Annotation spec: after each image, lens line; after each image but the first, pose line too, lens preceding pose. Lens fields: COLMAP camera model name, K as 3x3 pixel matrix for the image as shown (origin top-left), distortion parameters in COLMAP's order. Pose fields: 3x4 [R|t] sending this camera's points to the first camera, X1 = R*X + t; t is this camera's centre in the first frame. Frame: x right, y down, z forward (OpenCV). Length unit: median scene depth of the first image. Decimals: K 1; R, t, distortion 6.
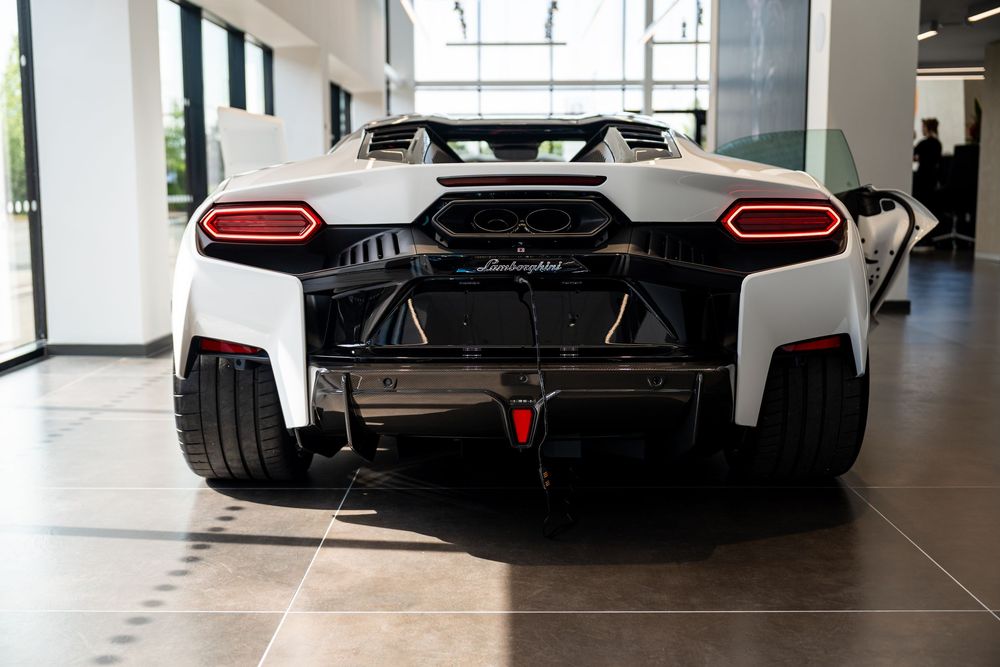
lens RADIAL K [[1142.4, 0, 500.0], [0, 1142.4, 333.5], [0, 0, 1]] dist [0.013113, 0.009959]
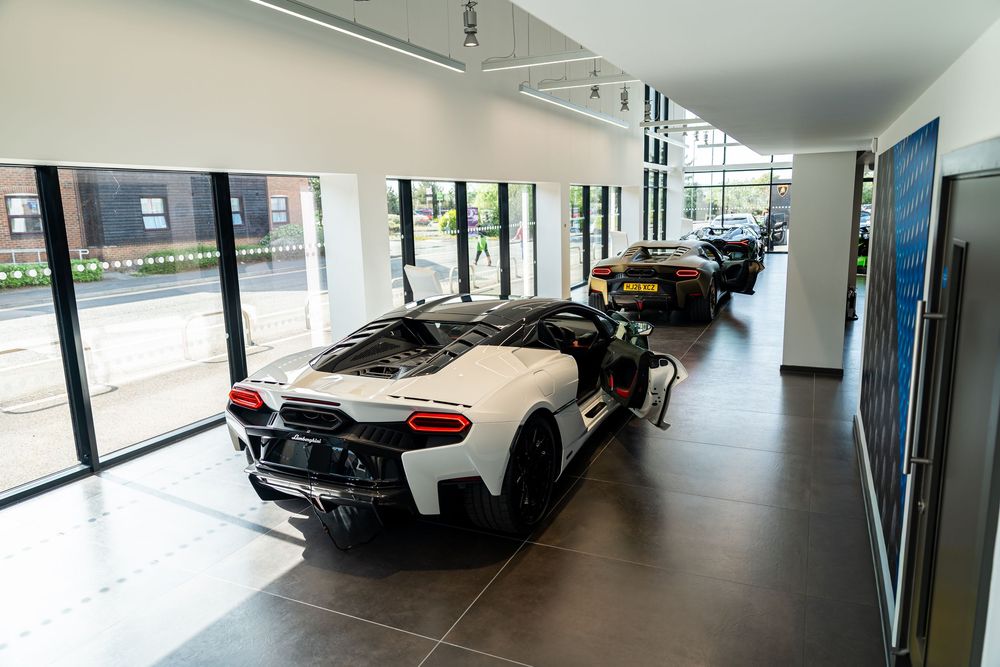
lens RADIAL K [[686.0, 0, 500.0], [0, 686.0, 333.5], [0, 0, 1]] dist [-0.002684, -0.000254]
pose [[0.907792, 0.064044, -0.414503, 0.797730], [-0.034131, 0.996276, 0.079183, -0.338042], [0.418030, -0.057734, 0.906597, -0.056430]]
